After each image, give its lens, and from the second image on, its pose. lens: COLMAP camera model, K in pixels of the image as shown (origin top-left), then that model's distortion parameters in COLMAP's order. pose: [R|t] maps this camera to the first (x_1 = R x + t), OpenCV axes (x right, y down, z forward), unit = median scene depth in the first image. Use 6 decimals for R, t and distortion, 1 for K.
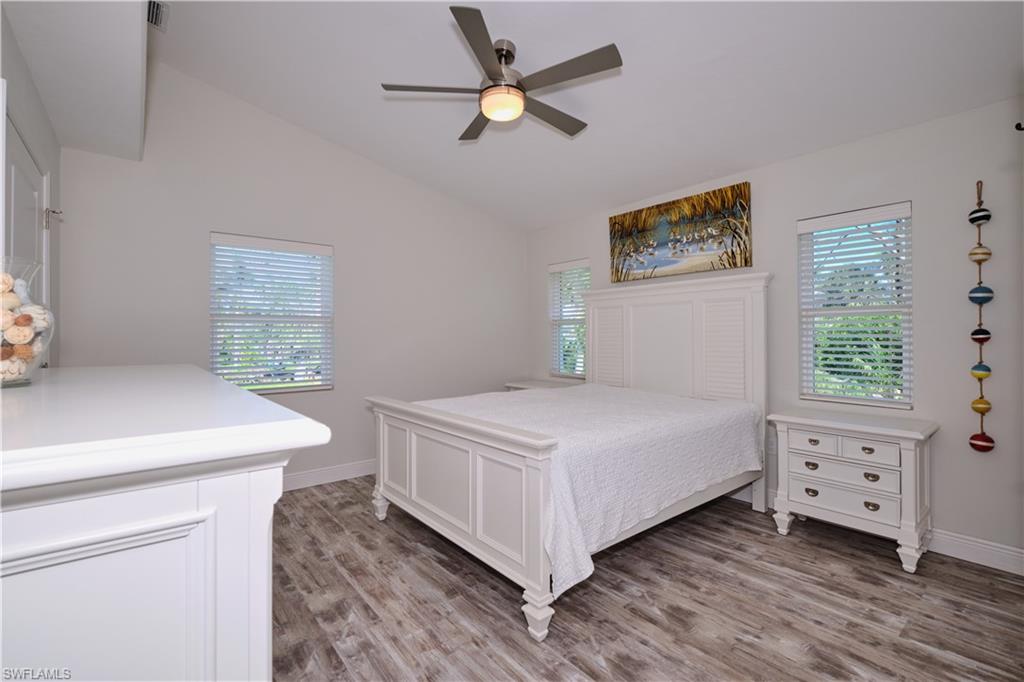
lens RADIAL K [[451.8, 0, 496.7], [0, 451.8, 332.6], [0, 0, 1]] dist [-0.001652, -0.001452]
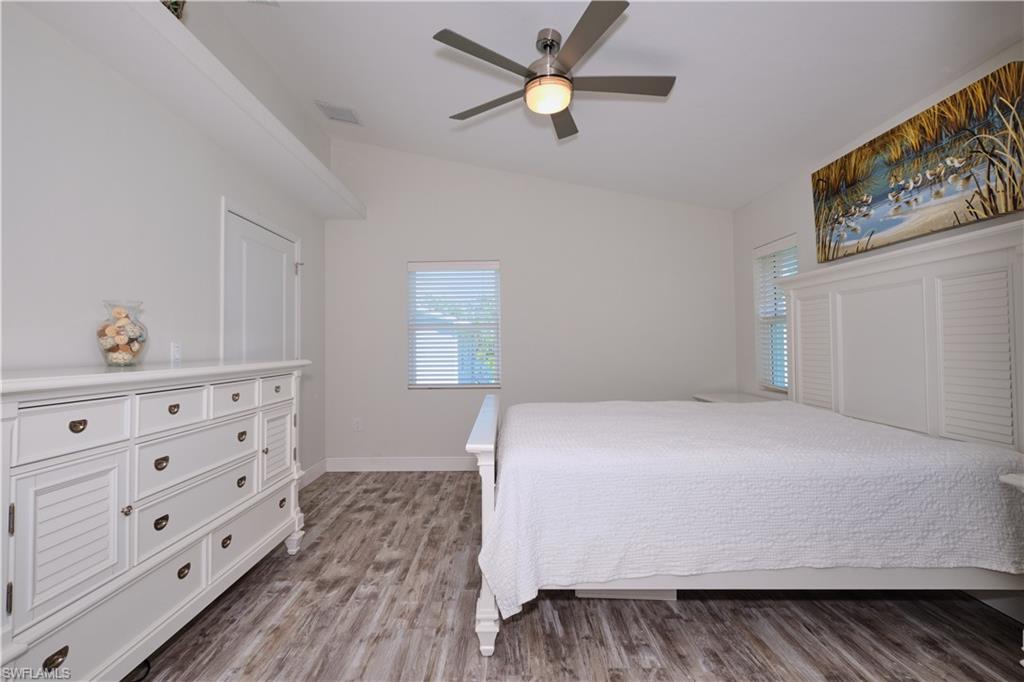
lens RADIAL K [[451.8, 0, 496.7], [0, 451.8, 332.6], [0, 0, 1]] dist [-0.001652, -0.001452]
pose [[0.771550, -0.020846, -0.635827, 0.366175], [0.014439, 0.999779, -0.015257, 0.005423], [0.636004, 0.002591, 0.771681, 0.134011]]
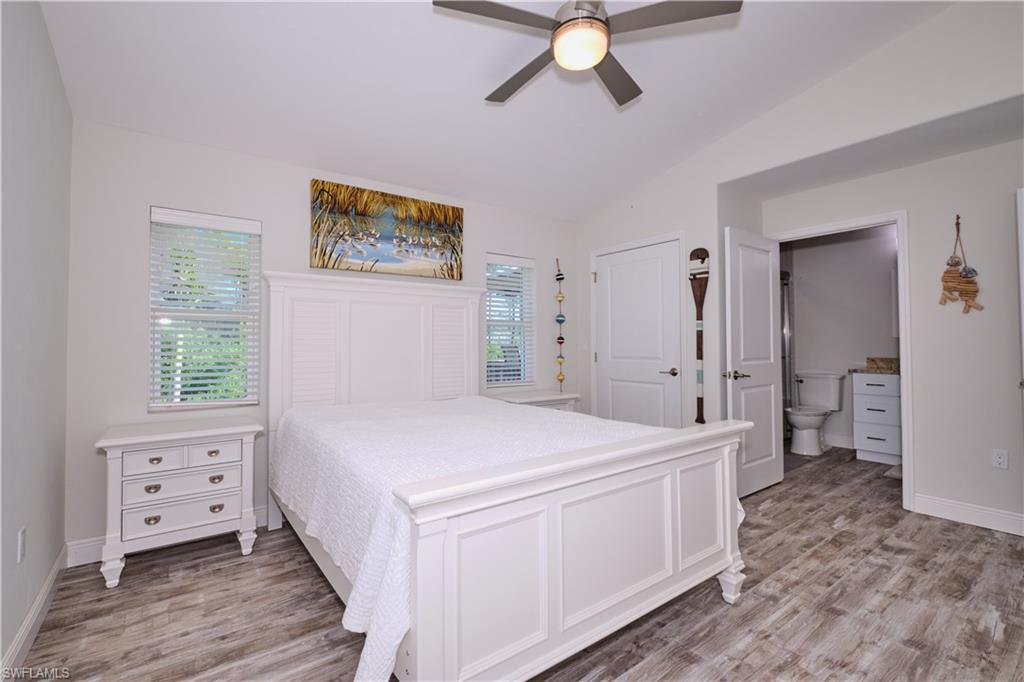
lens RADIAL K [[466.4, 0, 496.9], [0, 466.4, 320.7], [0, 0, 1]] dist [0.017626, -0.000289]
pose [[0.030742, 0.048496, 0.998350, -0.579413], [-0.008105, 0.998802, -0.048268, 0.014140], [-0.999494, -0.006608, 0.031099, 0.784673]]
